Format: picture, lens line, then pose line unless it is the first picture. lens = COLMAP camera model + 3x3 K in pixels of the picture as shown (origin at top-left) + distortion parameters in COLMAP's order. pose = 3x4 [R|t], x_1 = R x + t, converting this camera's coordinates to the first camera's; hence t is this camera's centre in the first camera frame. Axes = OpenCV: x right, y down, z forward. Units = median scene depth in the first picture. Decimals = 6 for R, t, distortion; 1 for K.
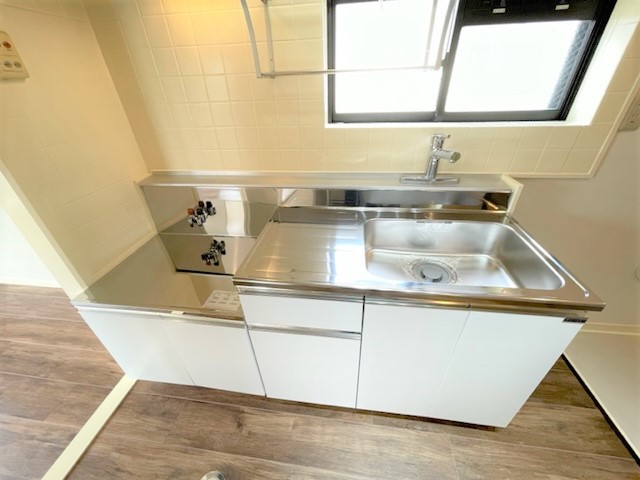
lens RADIAL K [[257.9, 0, 320.0], [0, 257.9, 240.0], [0, 0, 1]] dist [0.000076, -0.000282]
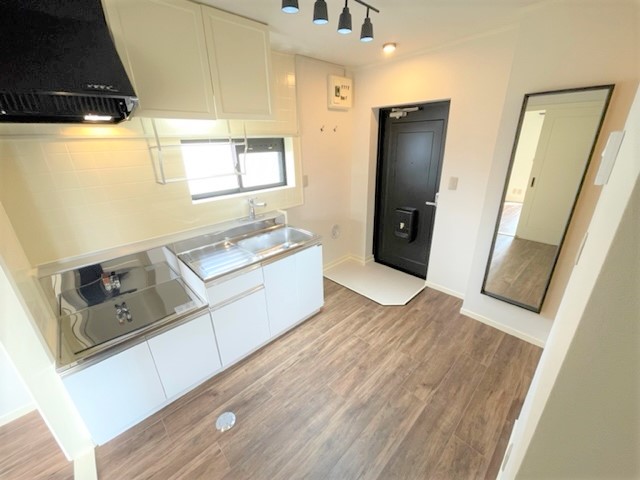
lens RADIAL K [[257.9, 0, 320.0], [0, 257.9, 240.0], [0, 0, 1]] dist [0.000076, -0.000282]
pose [[0.622108, -0.269387, 0.735127, -0.844334], [0.417939, 0.908235, -0.020862, 0.205246], [-0.662049, 0.320217, 0.677608, -0.745980]]
